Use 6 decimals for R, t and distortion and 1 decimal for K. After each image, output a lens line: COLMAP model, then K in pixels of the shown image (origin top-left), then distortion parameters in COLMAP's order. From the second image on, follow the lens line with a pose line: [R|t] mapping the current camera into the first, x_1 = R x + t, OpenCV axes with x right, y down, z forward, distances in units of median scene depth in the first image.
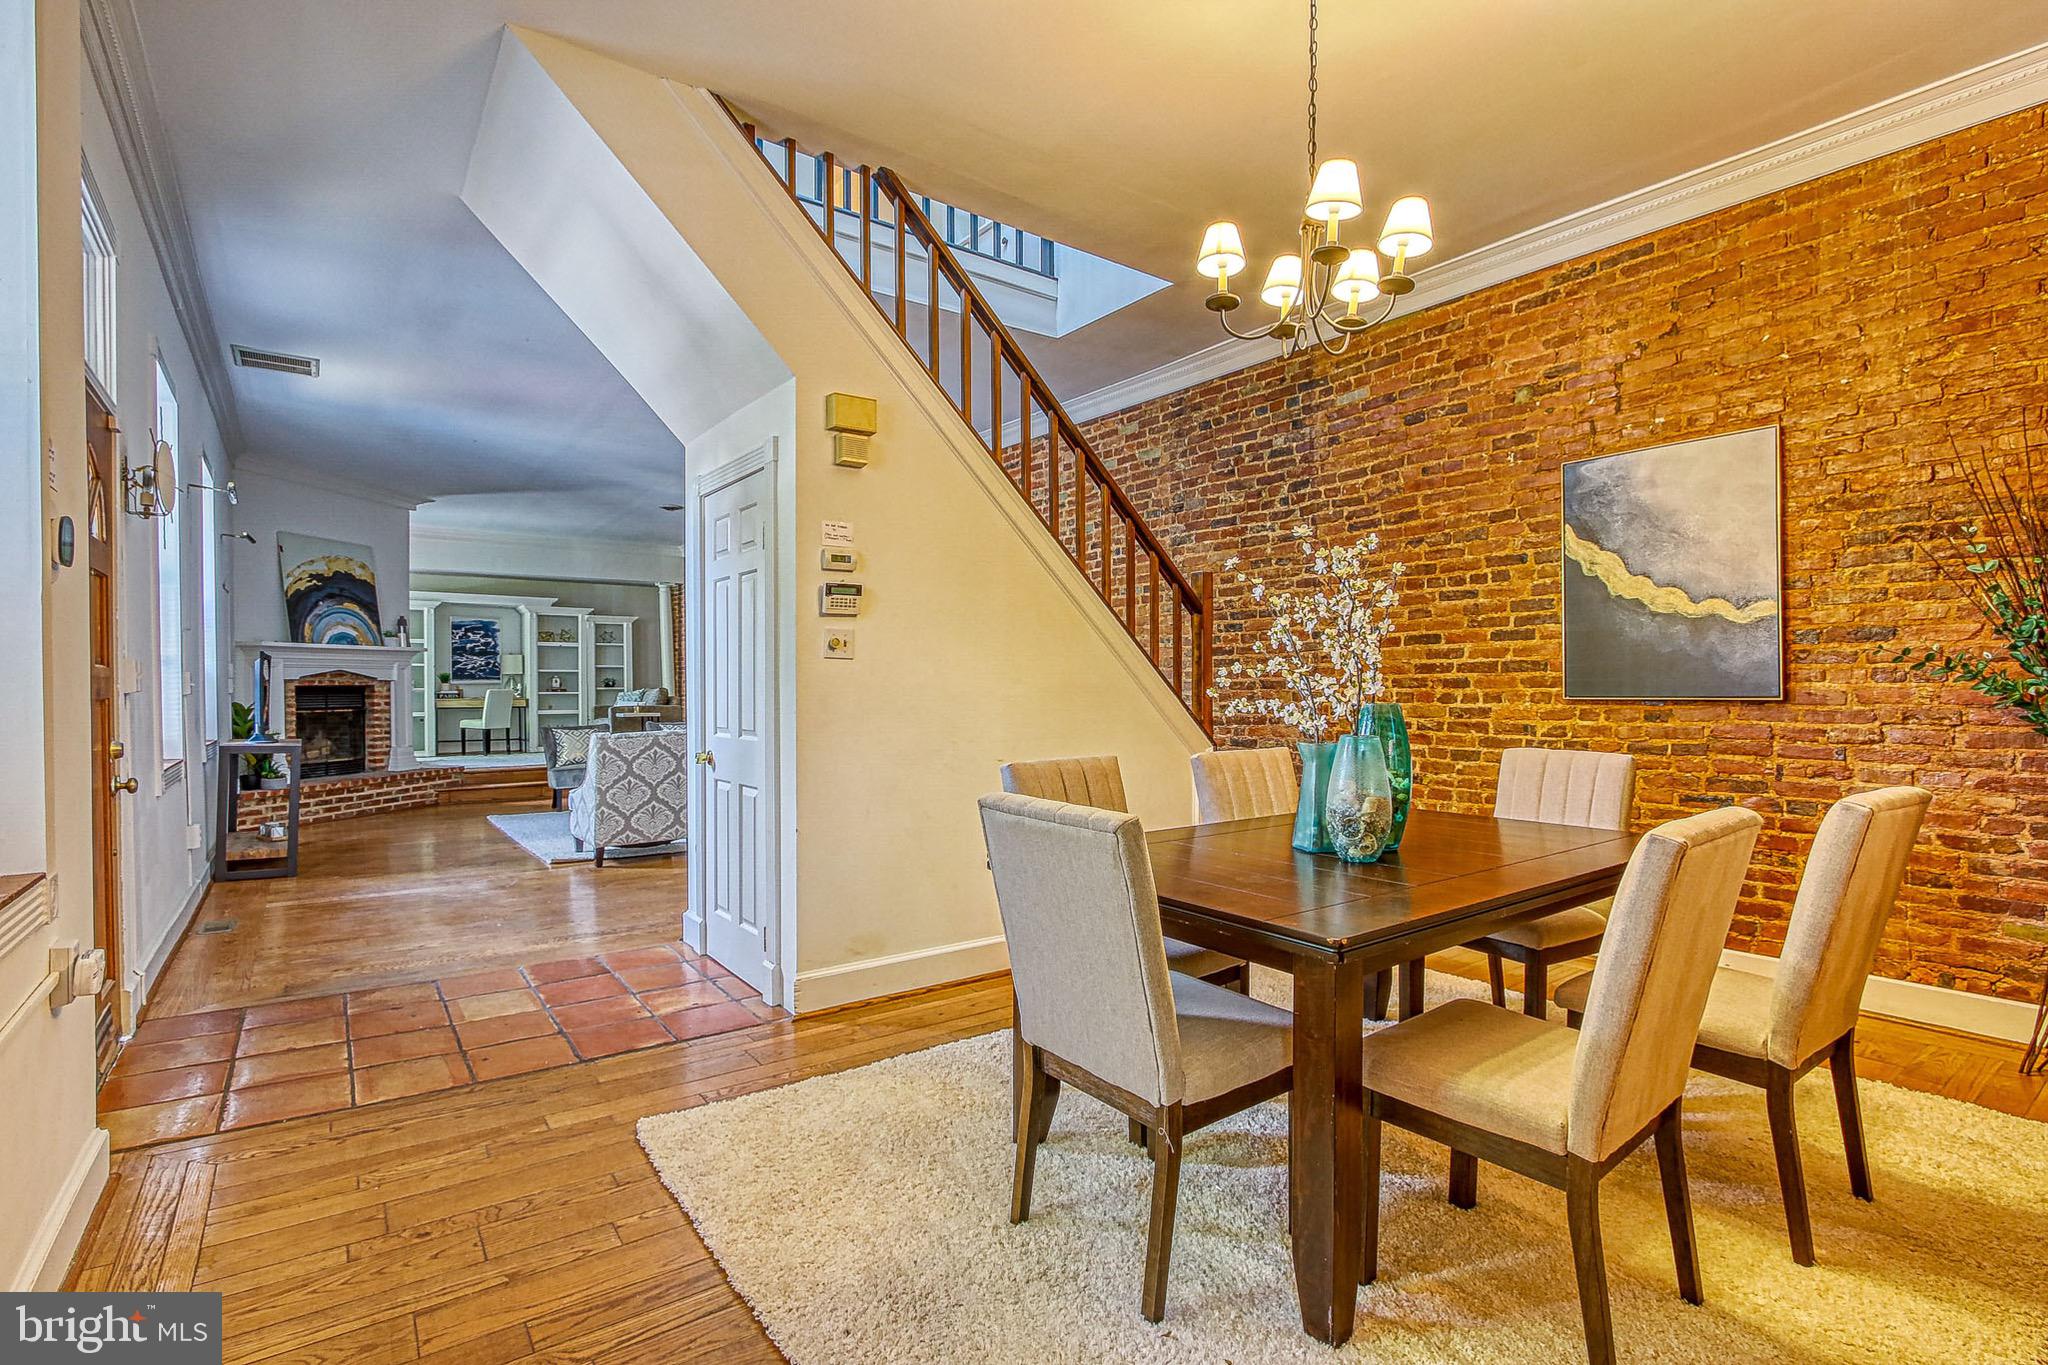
lens RADIAL K [[943.3, 0, 1024.0], [0, 943.3, 682.5], [0, 0, 1]] dist [-0.009599, 0.000237]
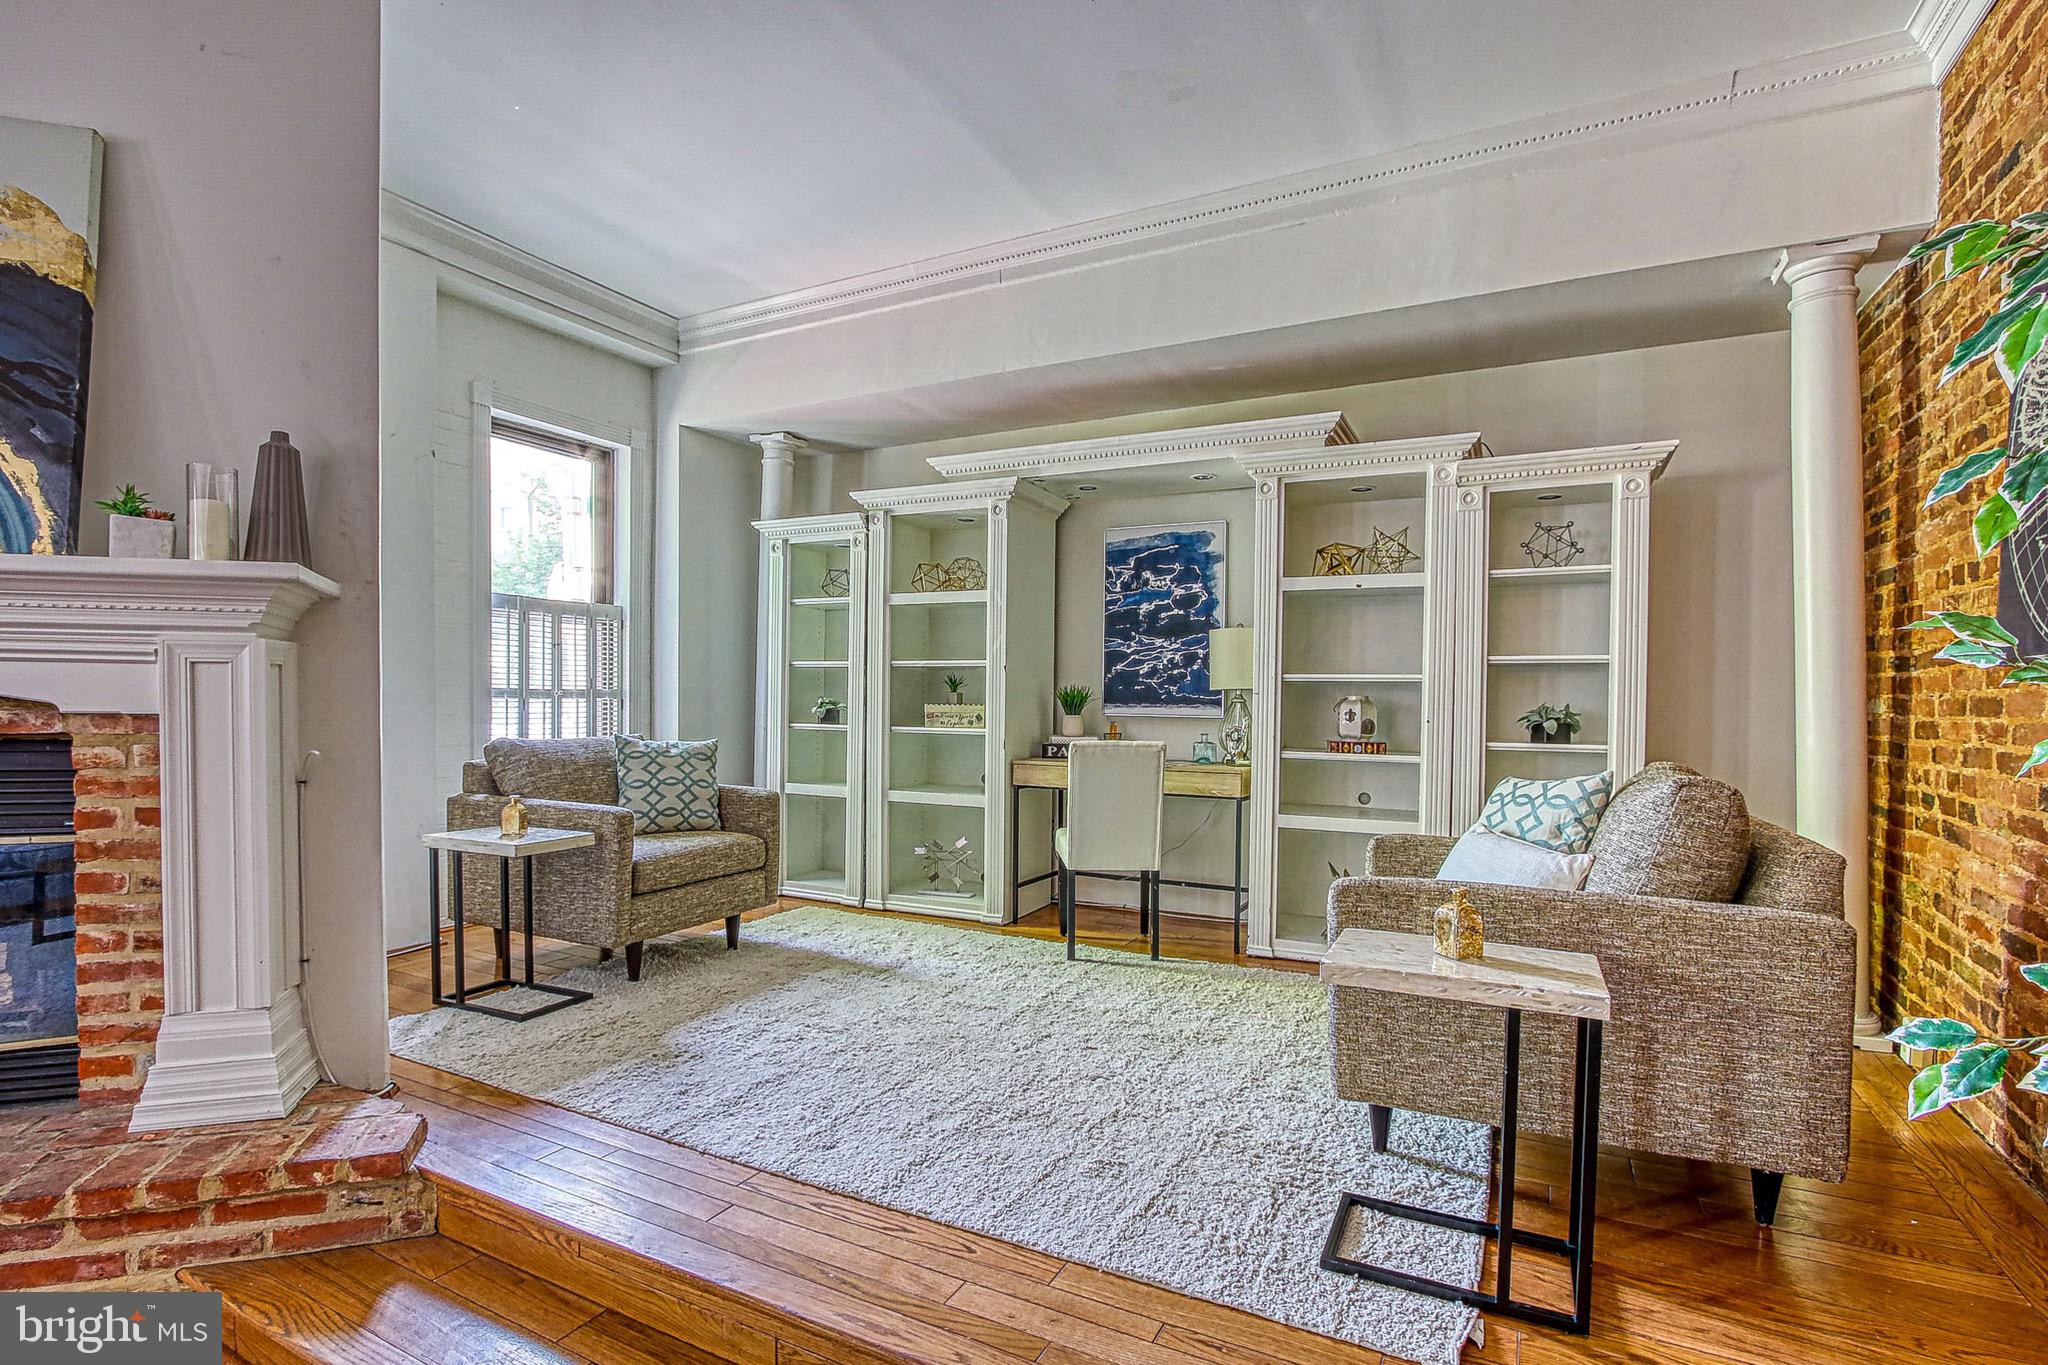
lens RADIAL K [[991.7, 0, 1026.9], [0, 991.7, 725.2], [0, 0, 1]] dist [-0.002097, -0.000032]
pose [[0.433751, 0.032628, -0.900442, -0.378176], [-0.010566, 0.999460, 0.031126, -0.009077], [0.900971, -0.003987, 0.433861, 1.100282]]
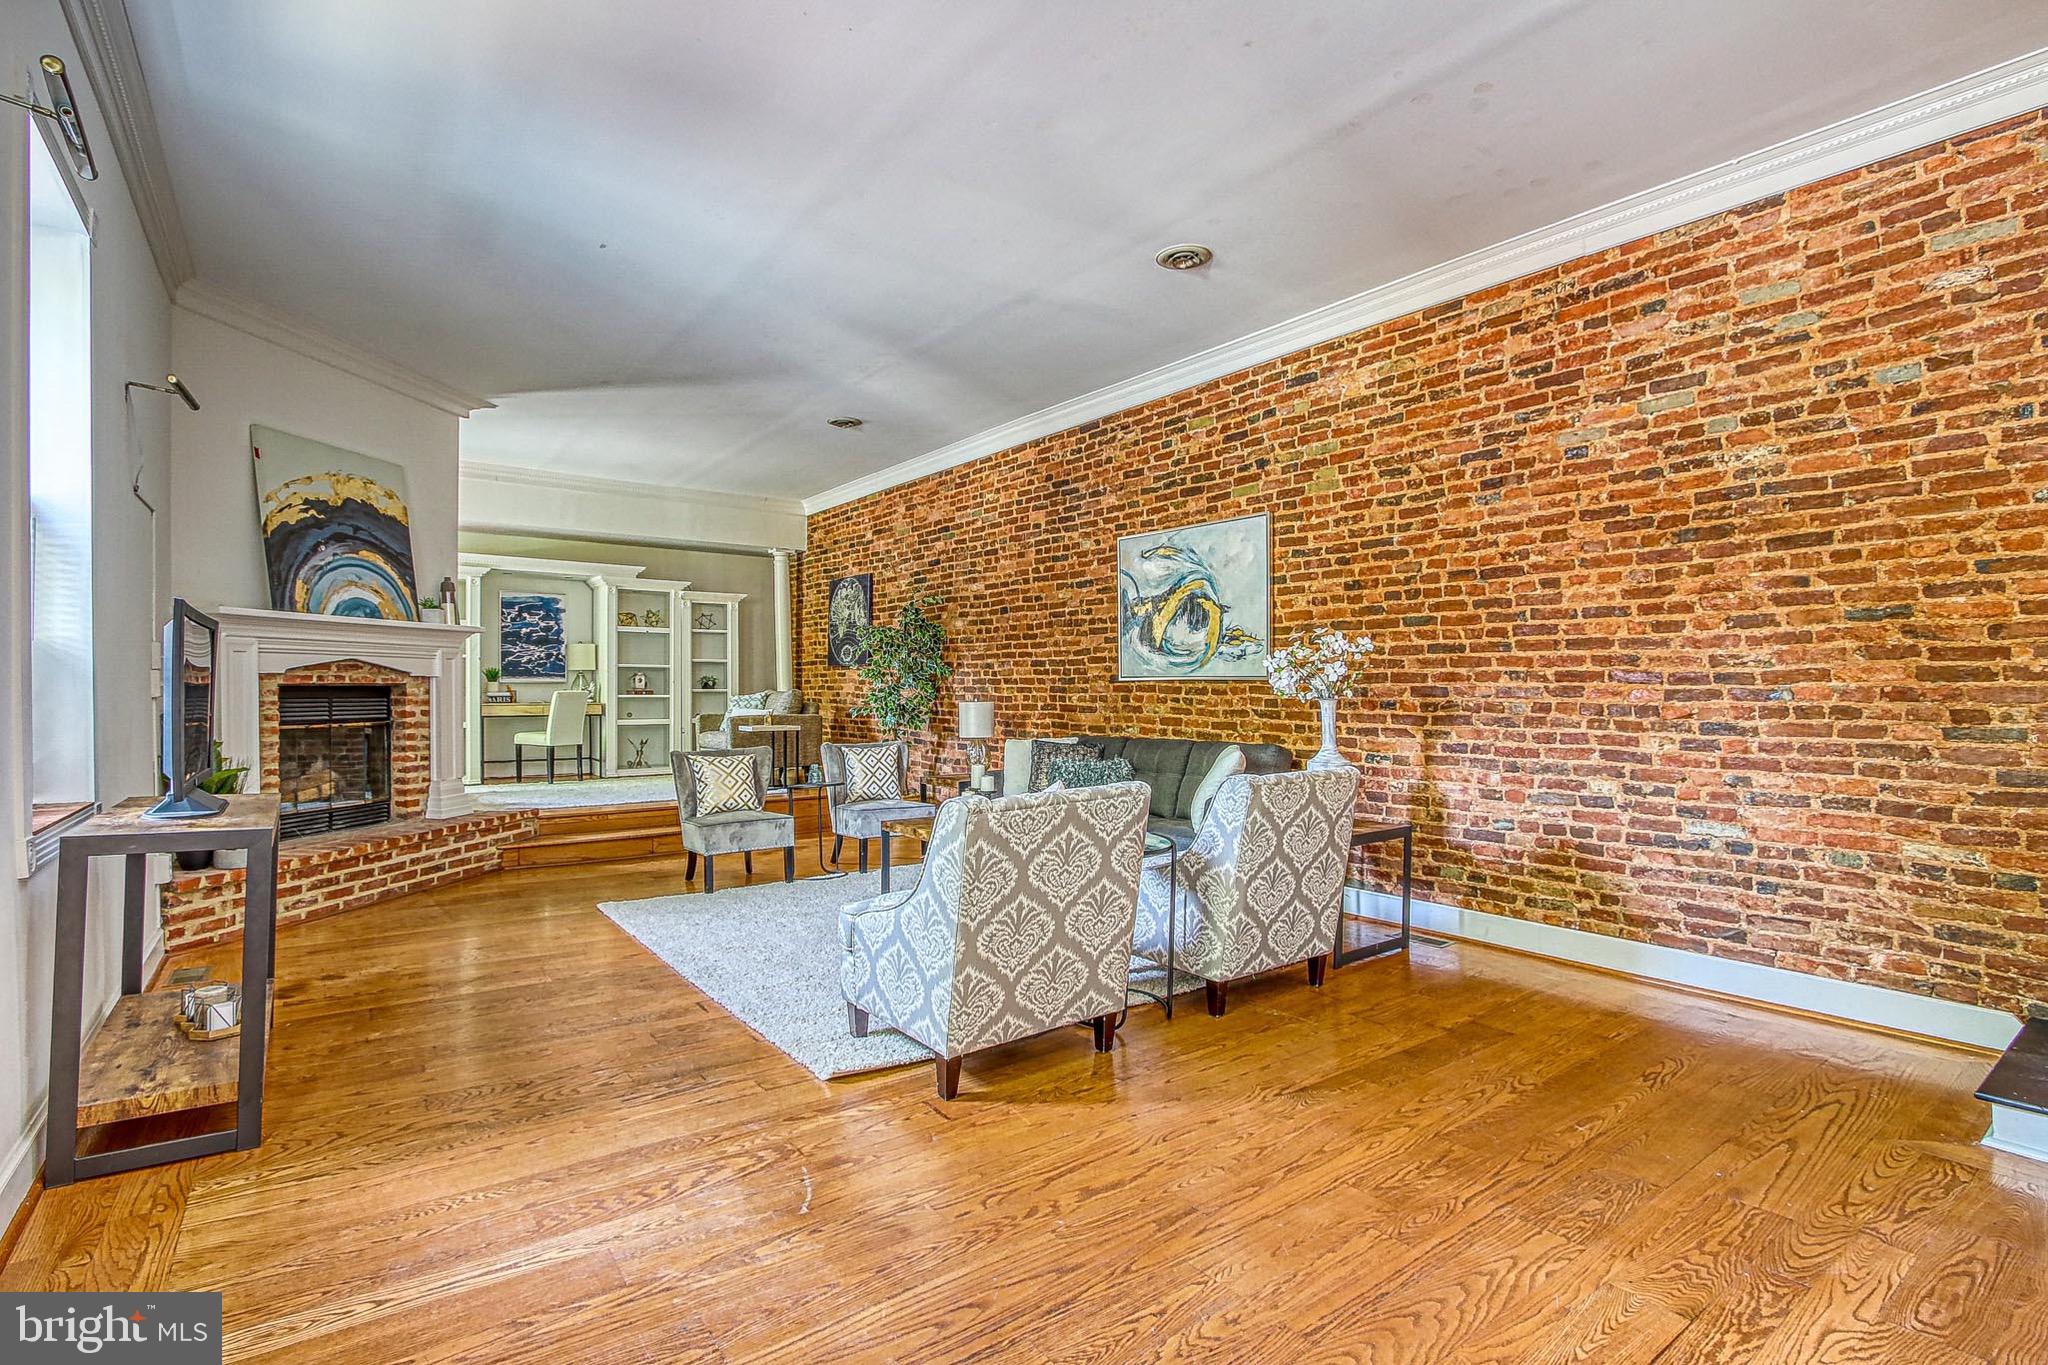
lens RADIAL K [[943.3, 0, 1024.0], [0, 943.3, 682.5], [0, 0, 1]] dist [-0.009599, 0.000237]
pose [[0.999982, 0.005930, -0.000856, -0.274549], [-0.005933, 0.999979, -0.002595, 0.001056], [0.000841, 0.002600, 0.999996, 0.366819]]
